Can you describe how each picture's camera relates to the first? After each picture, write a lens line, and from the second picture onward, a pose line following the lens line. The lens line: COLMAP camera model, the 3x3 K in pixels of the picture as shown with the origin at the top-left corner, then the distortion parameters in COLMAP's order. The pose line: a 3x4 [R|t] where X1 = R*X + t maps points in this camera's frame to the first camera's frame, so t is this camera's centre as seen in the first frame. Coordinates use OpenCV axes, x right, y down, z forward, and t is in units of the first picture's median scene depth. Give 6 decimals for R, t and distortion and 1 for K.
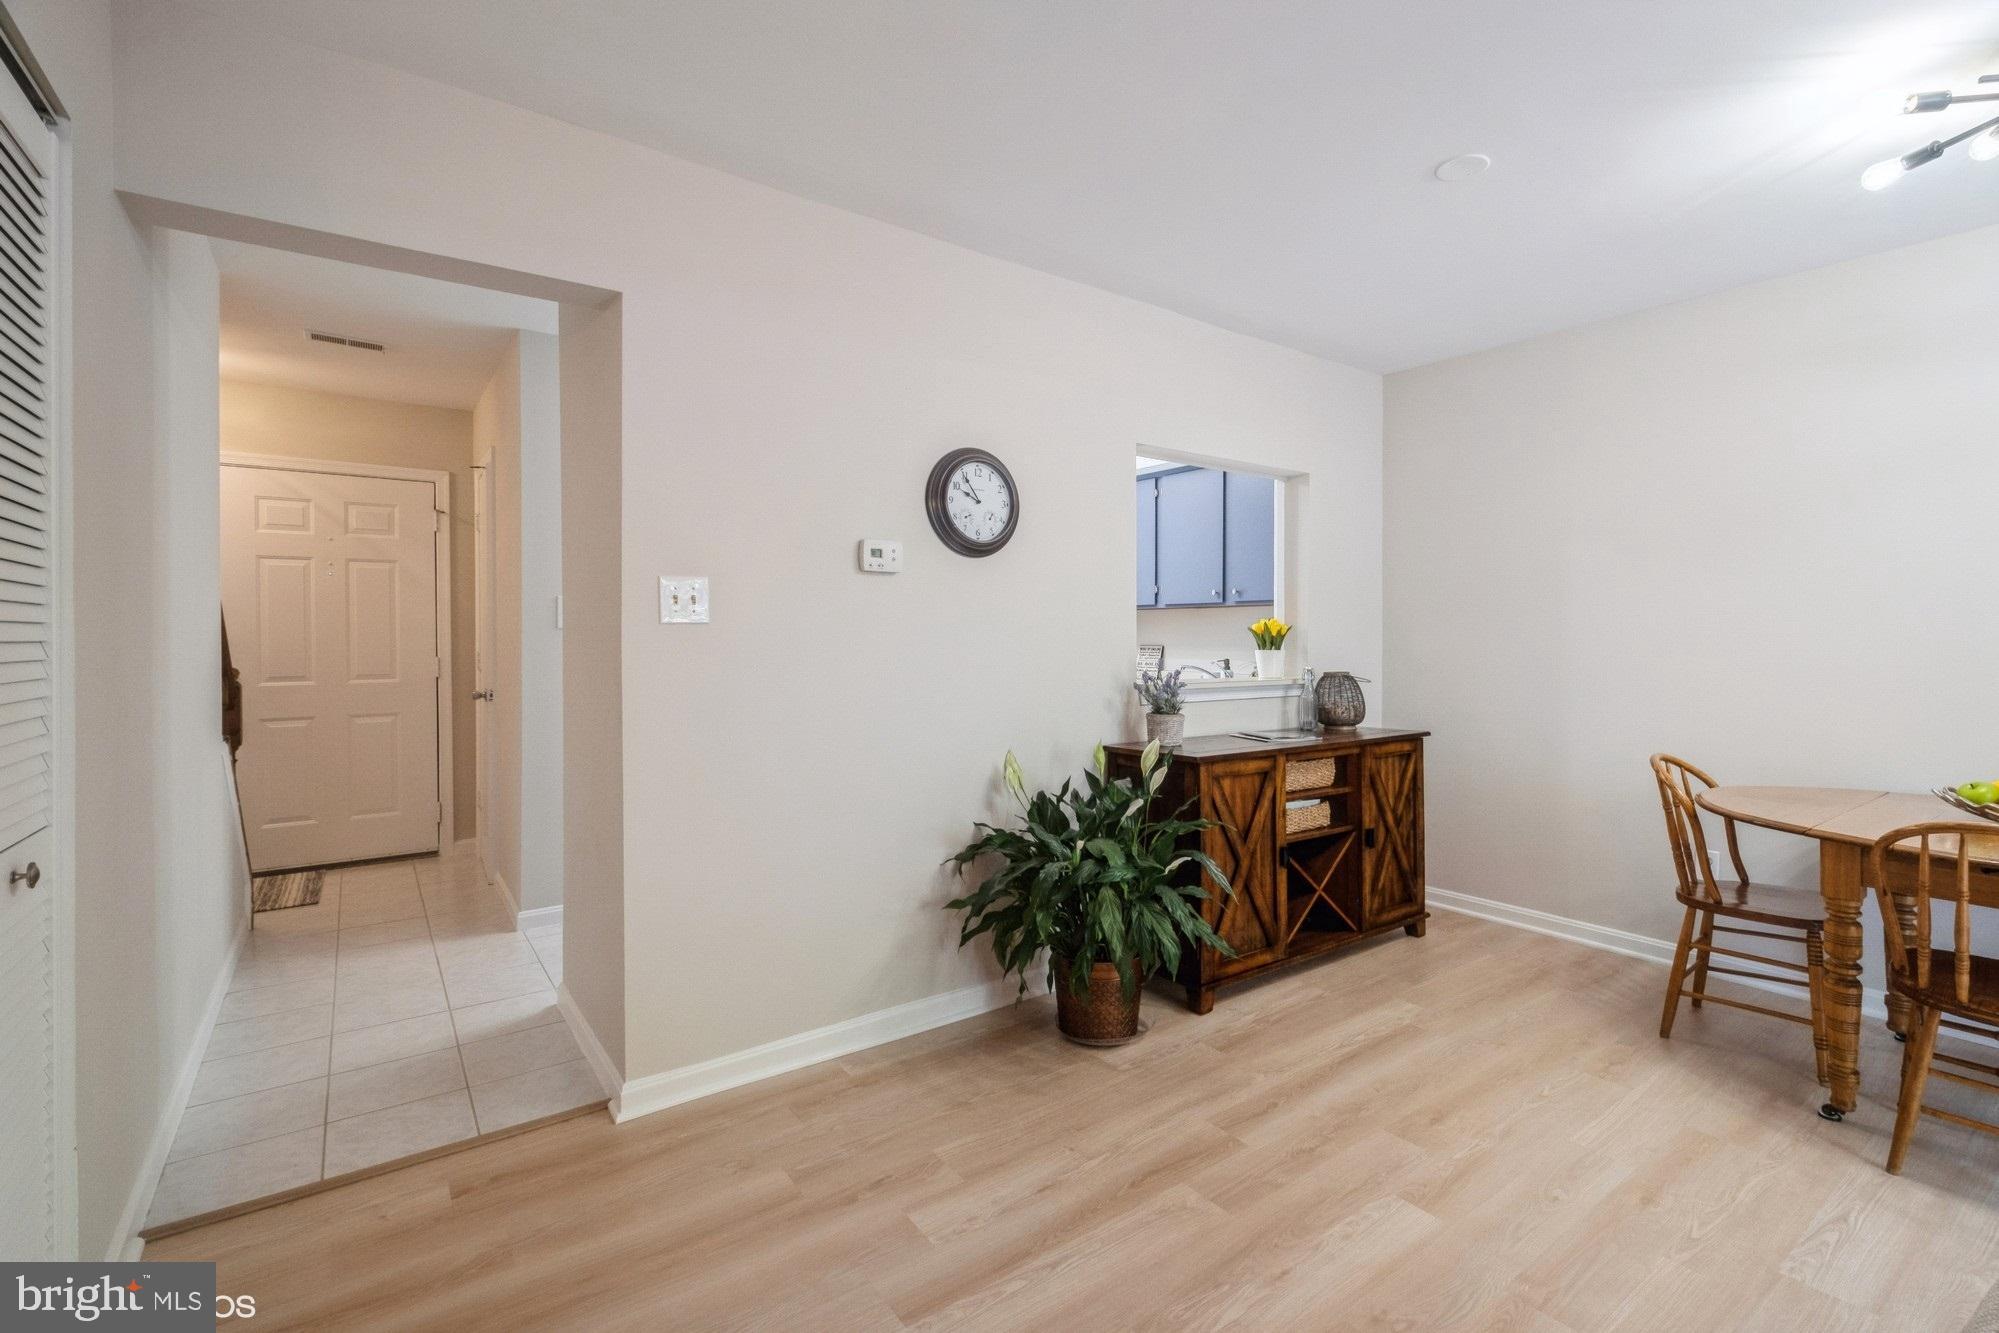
lens RADIAL K [[879.9, 0, 1028.2], [0, 879.9, 649.0], [0, 0, 1]] dist [0.002699, -0.003736]
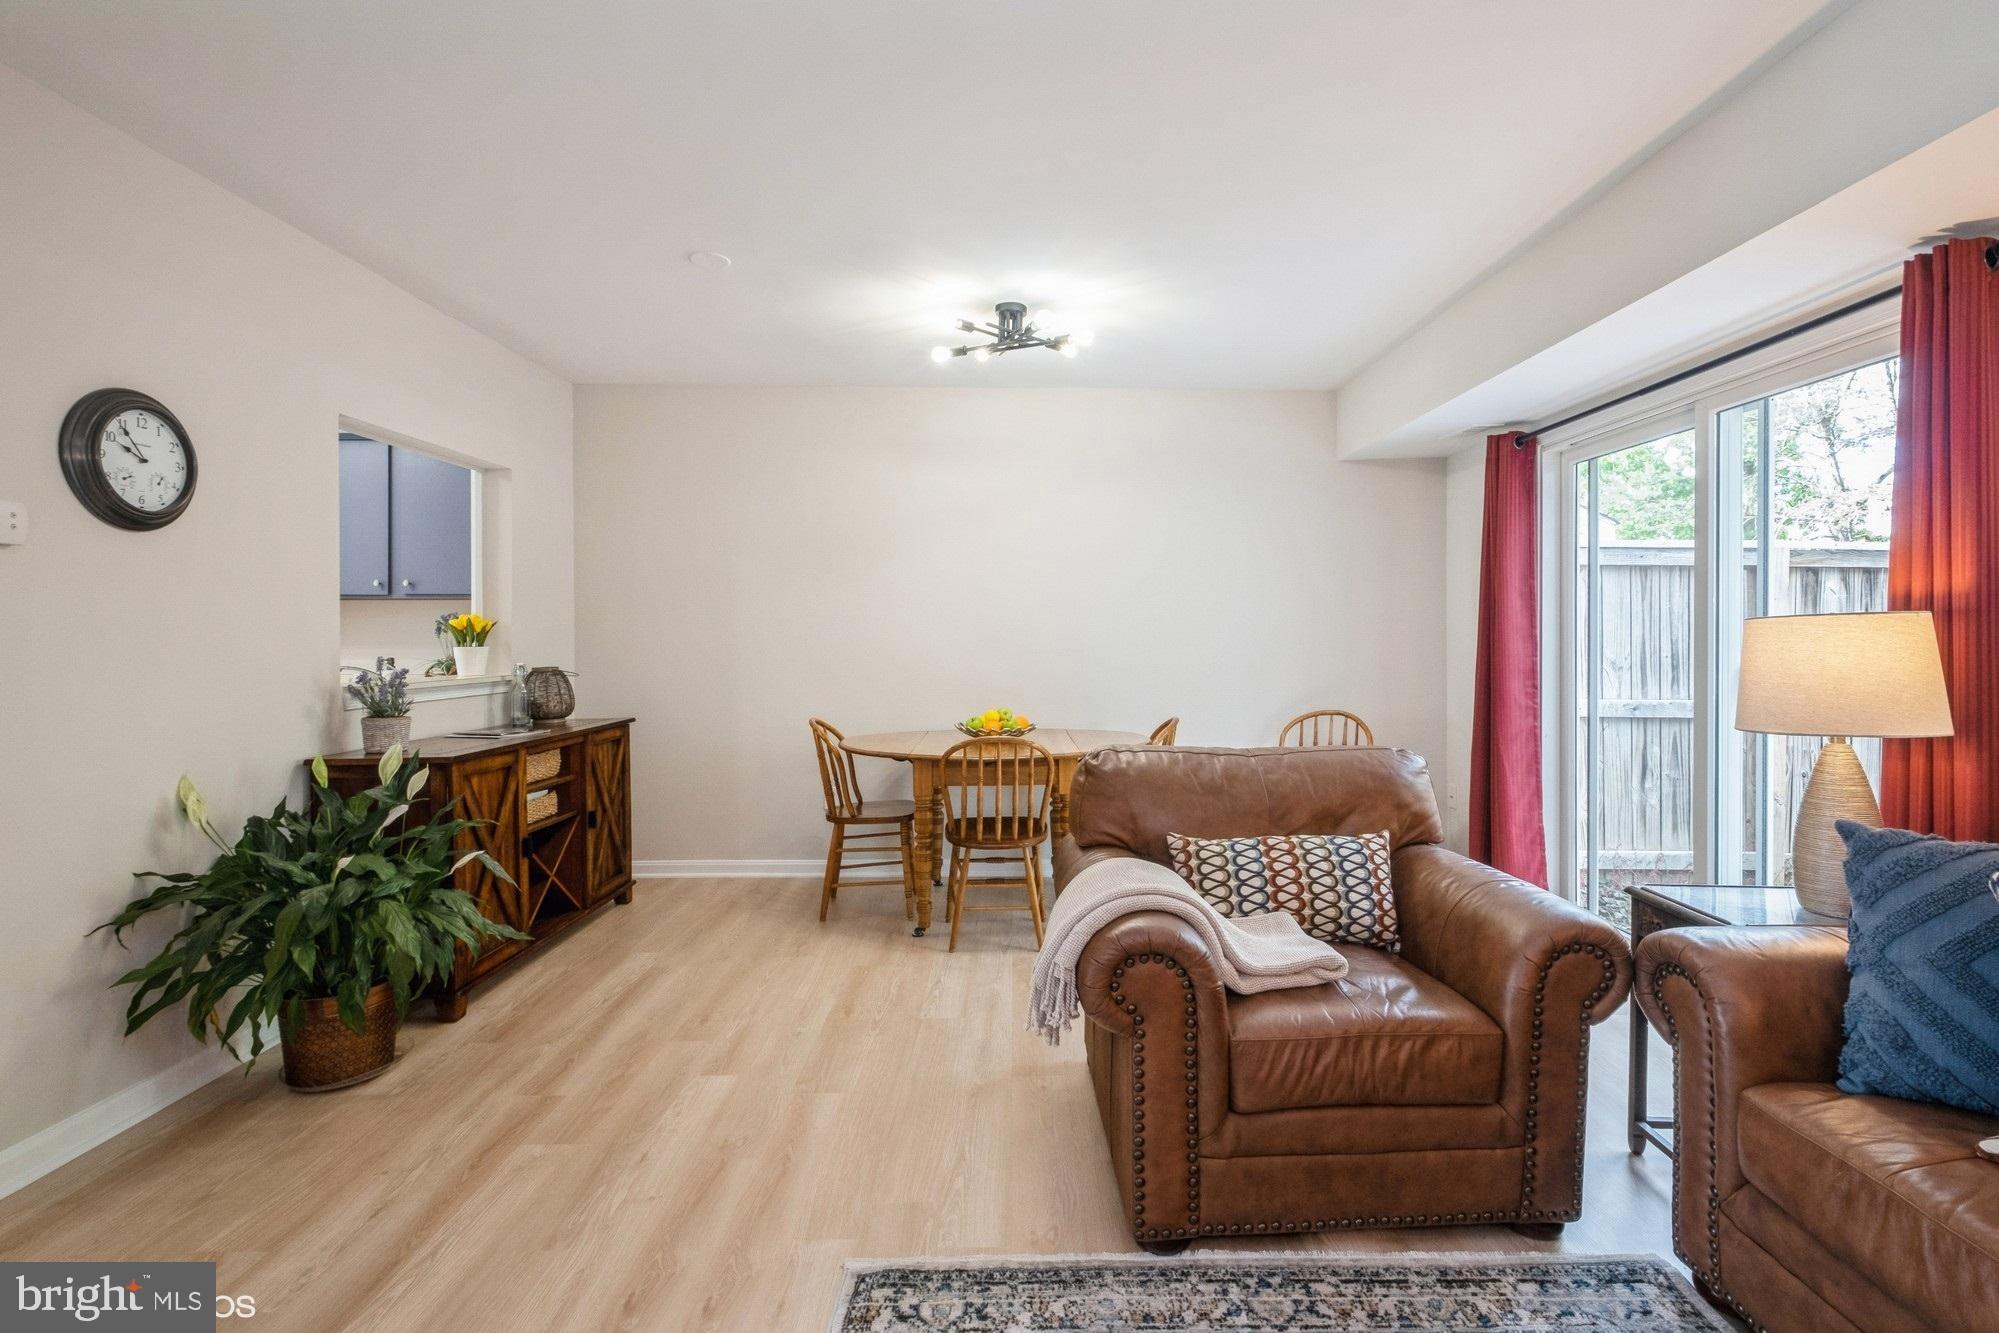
lens RADIAL K [[931.6, 0, 1001.2], [0, 931.6, 645.9], [0, 0, 1]] dist [0.000737, -0.001154]
pose [[0.600765, -0.011733, 0.799340, -0.261493], [0.010935, 0.999919, 0.006459, 0.000180], [-0.799351, 0.004860, 0.600845, -0.104415]]
